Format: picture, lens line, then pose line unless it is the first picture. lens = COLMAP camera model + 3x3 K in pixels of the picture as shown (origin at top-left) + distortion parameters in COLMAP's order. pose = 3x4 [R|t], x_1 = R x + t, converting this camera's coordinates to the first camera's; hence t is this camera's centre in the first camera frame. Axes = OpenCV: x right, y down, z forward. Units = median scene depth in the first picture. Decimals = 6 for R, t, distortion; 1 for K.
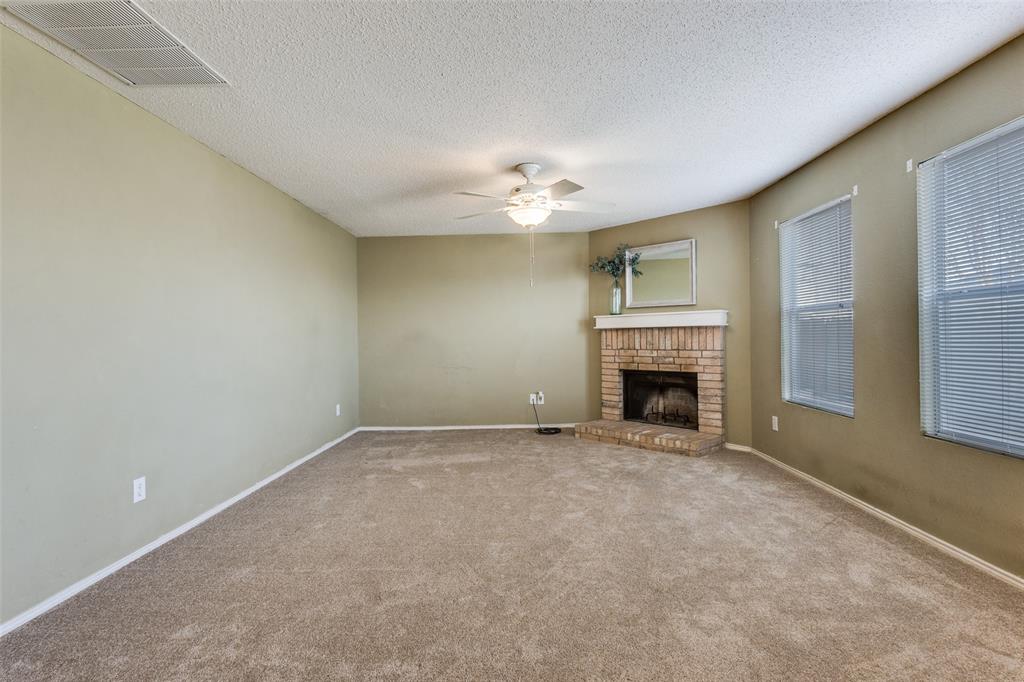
lens RADIAL K [[491.2, 0, 516.5], [0, 491.2, 336.8], [0, 0, 1]] dist [0.000029, -0.000328]
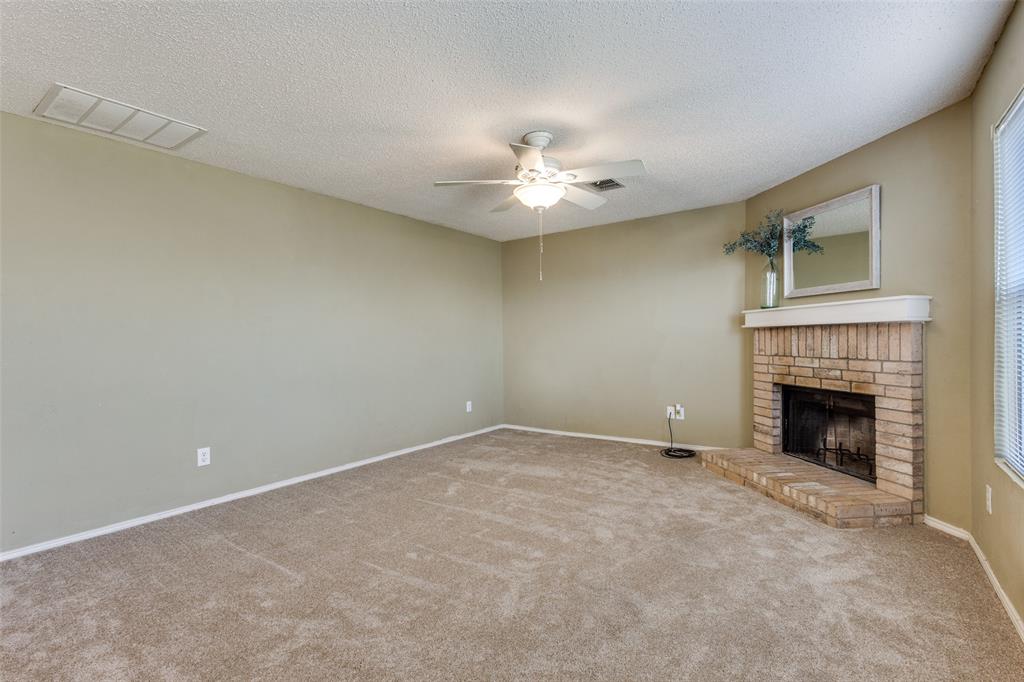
lens RADIAL K [[475.9, 0, 511.0], [0, 475.9, 344.1], [0, 0, 1]] dist [0.002975, 0.000506]
pose [[0.817932, 0.007891, -0.575260, 0.319184], [0.003560, 0.999817, 0.018777, -0.006660], [0.575303, -0.017406, 0.817755, 0.211782]]
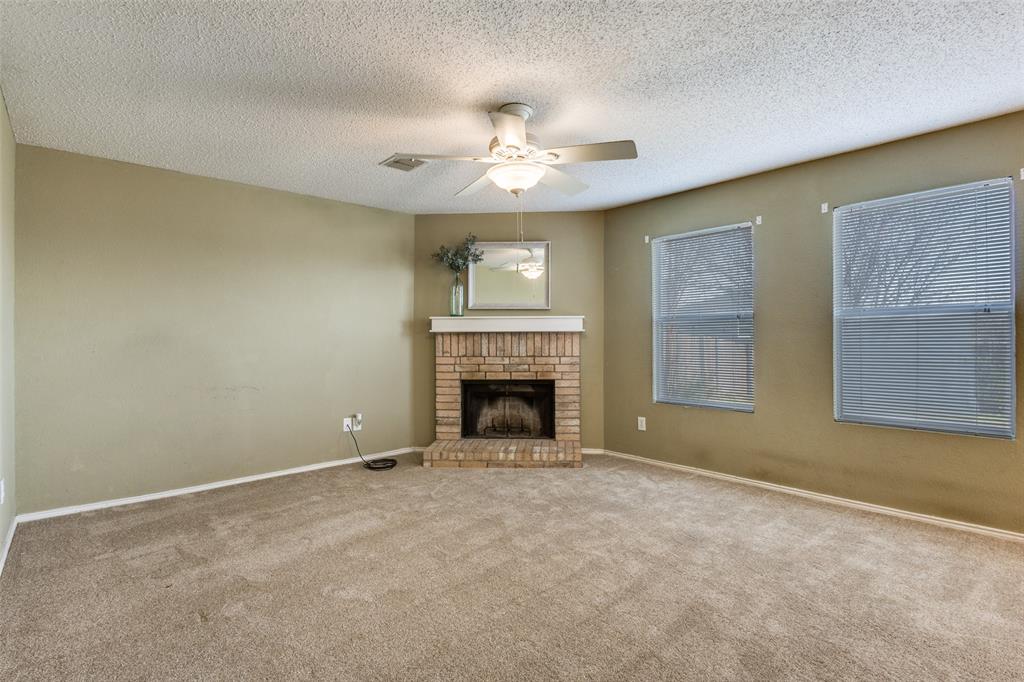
lens RADIAL K [[491.2, 0, 516.5], [0, 491.2, 336.8], [0, 0, 1]] dist [0.000029, -0.000328]
pose [[0.734579, 0.015858, 0.678338, -0.328744], [-0.006609, 0.999847, -0.016217, 0.004293], [-0.678491, 0.007430, 0.734571, 0.319606]]
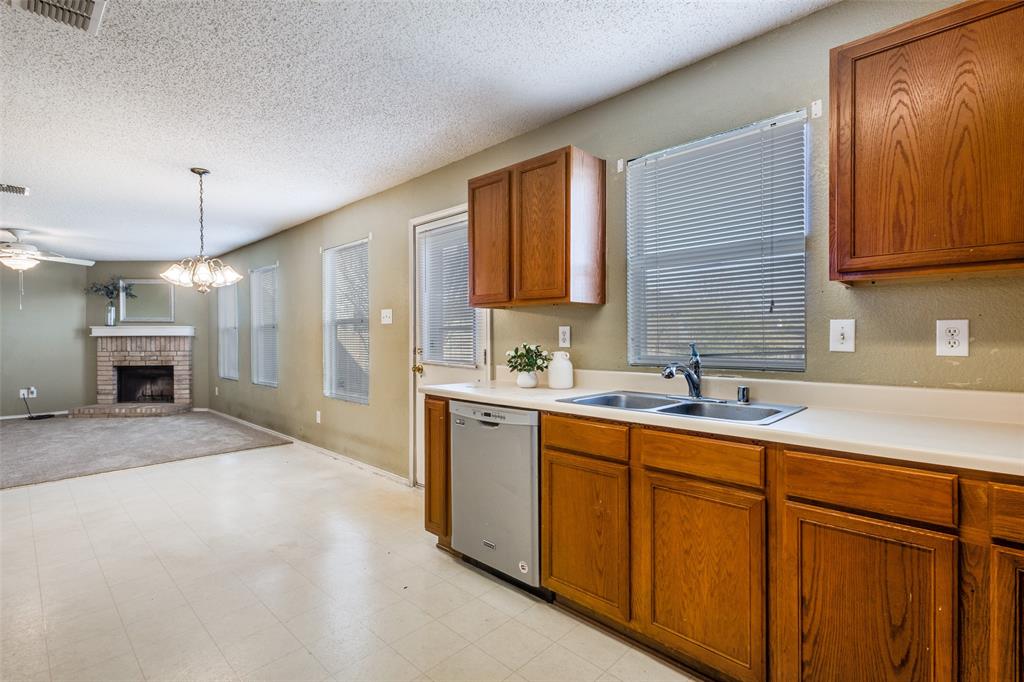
lens RADIAL K [[470.4, 0, 510.8], [0, 470.4, 342.6], [0, 0, 1]] dist [0.000227, -0.000888]
pose [[0.677419, 0.005978, 0.735573, -0.006066], [-0.004206, 0.999982, -0.004253, 0.001694], [-0.735585, -0.000212, 0.677432, -0.761359]]
